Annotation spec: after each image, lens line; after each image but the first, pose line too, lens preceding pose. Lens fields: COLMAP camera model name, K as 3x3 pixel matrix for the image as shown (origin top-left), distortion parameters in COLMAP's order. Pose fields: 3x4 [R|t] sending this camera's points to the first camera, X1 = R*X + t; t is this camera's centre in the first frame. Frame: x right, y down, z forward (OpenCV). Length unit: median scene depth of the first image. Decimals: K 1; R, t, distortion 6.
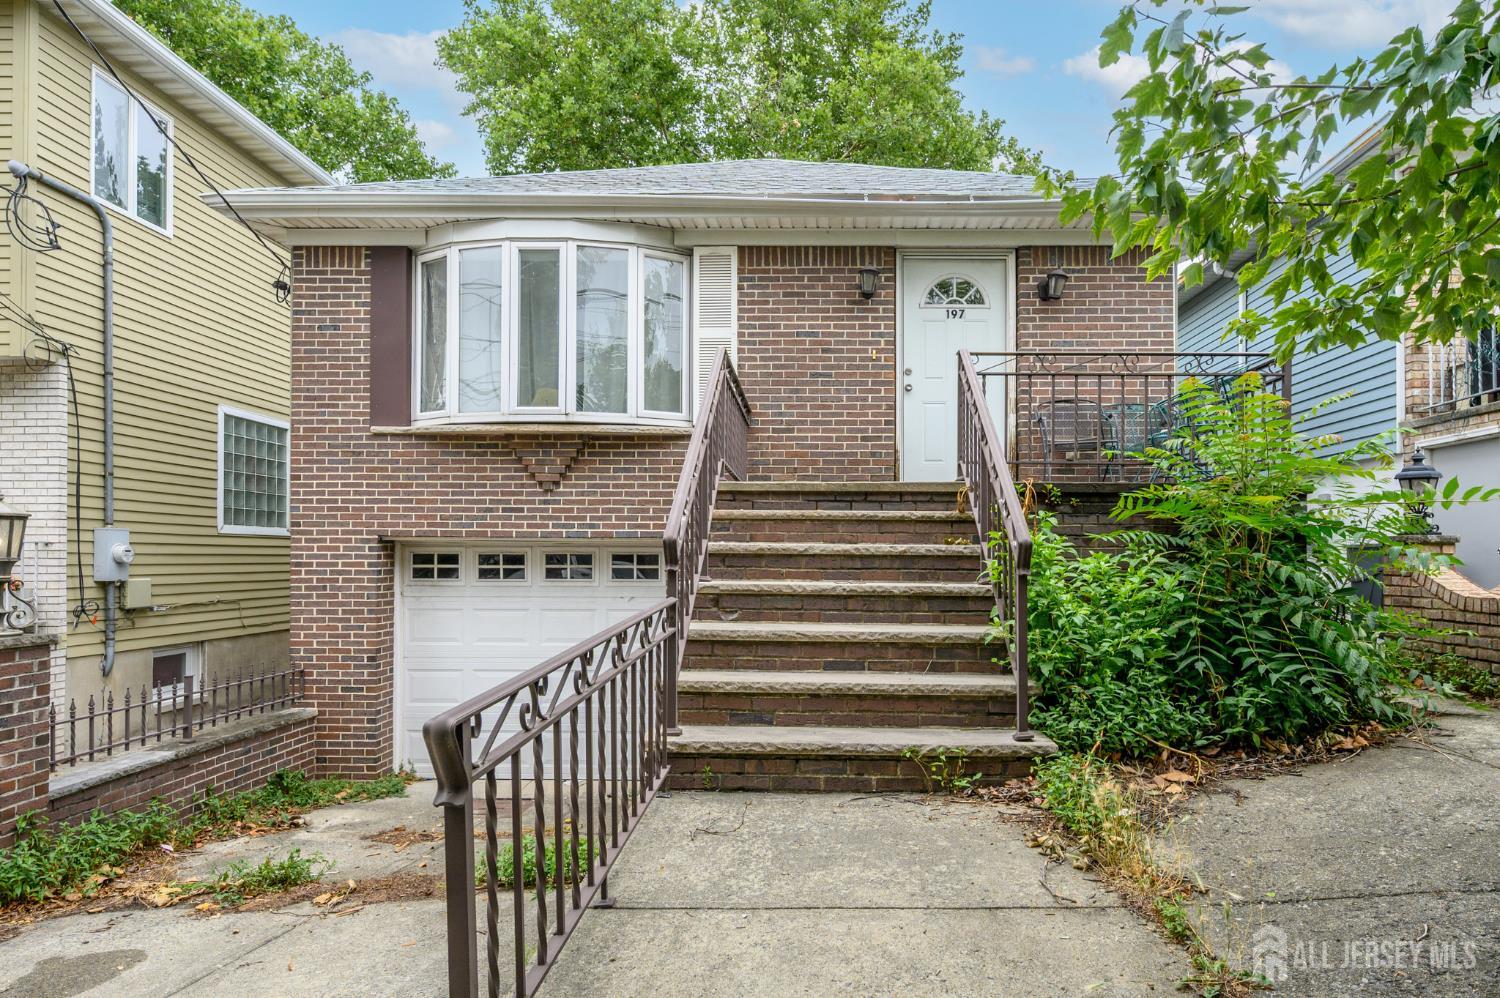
lens RADIAL K [[936.2, 0, 767.9], [0, 936.2, 548.3], [0, 0, 1]] dist [-0.003609, 0.000318]
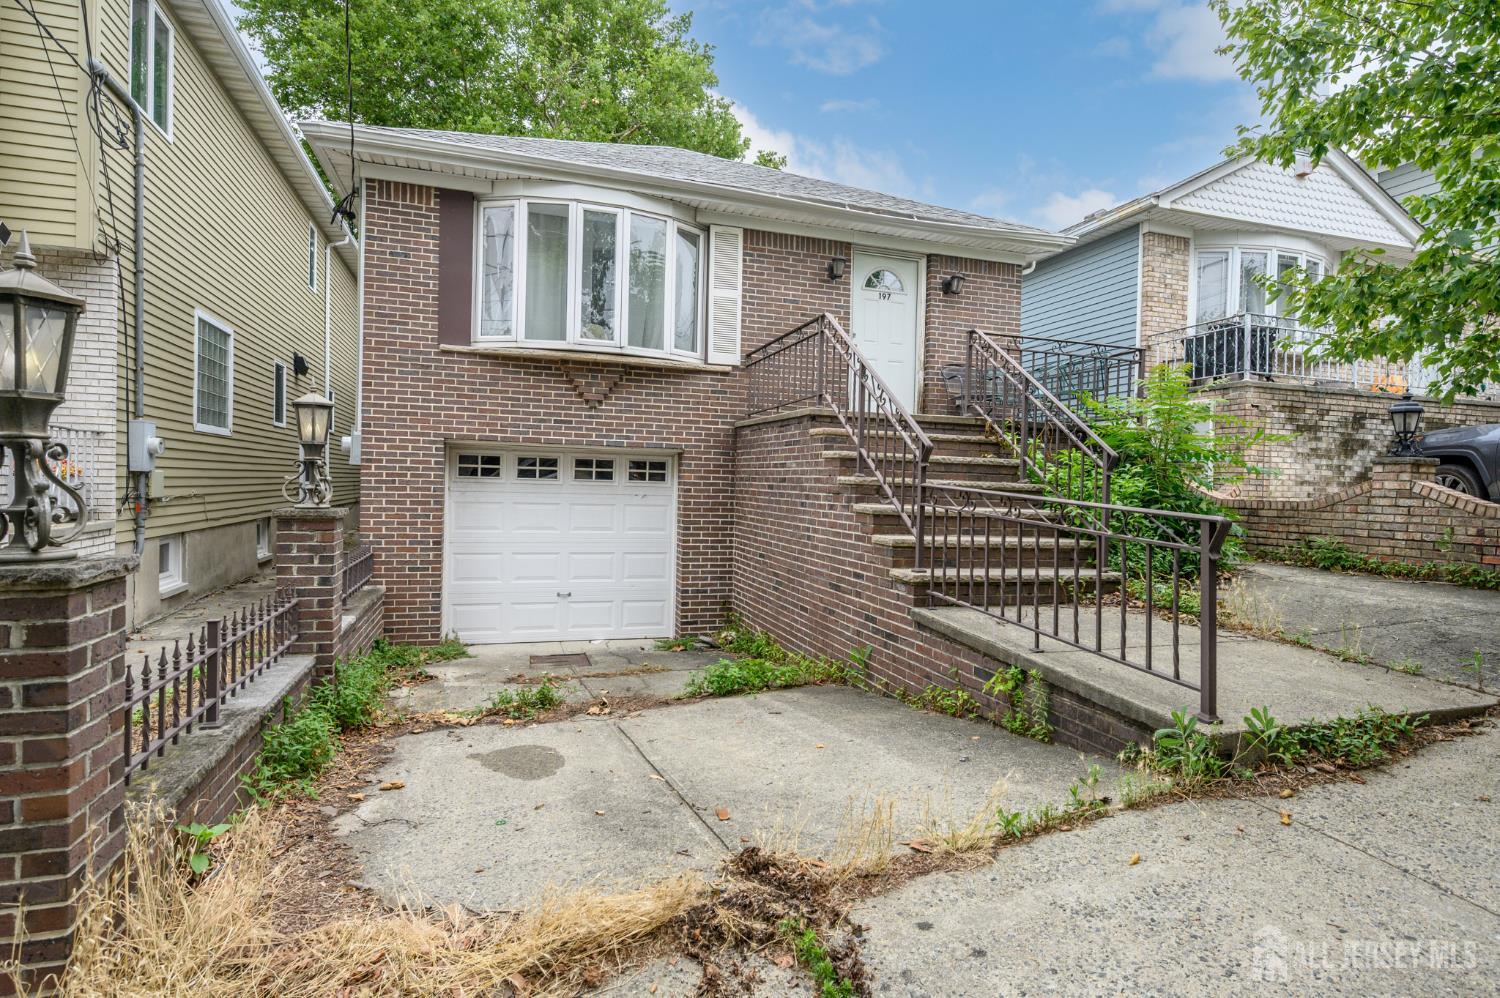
lens RADIAL K [[799.7, 0, 751.8], [0, 799.7, 496.3], [0, 0, 1]] dist [-0.007044, -0.000786]
pose [[0.945044, 0.017675, 0.326465, -0.378020], [-0.028025, 0.999242, 0.027027, 0.021494], [-0.325739, -0.034691, 0.944823, -0.074035]]
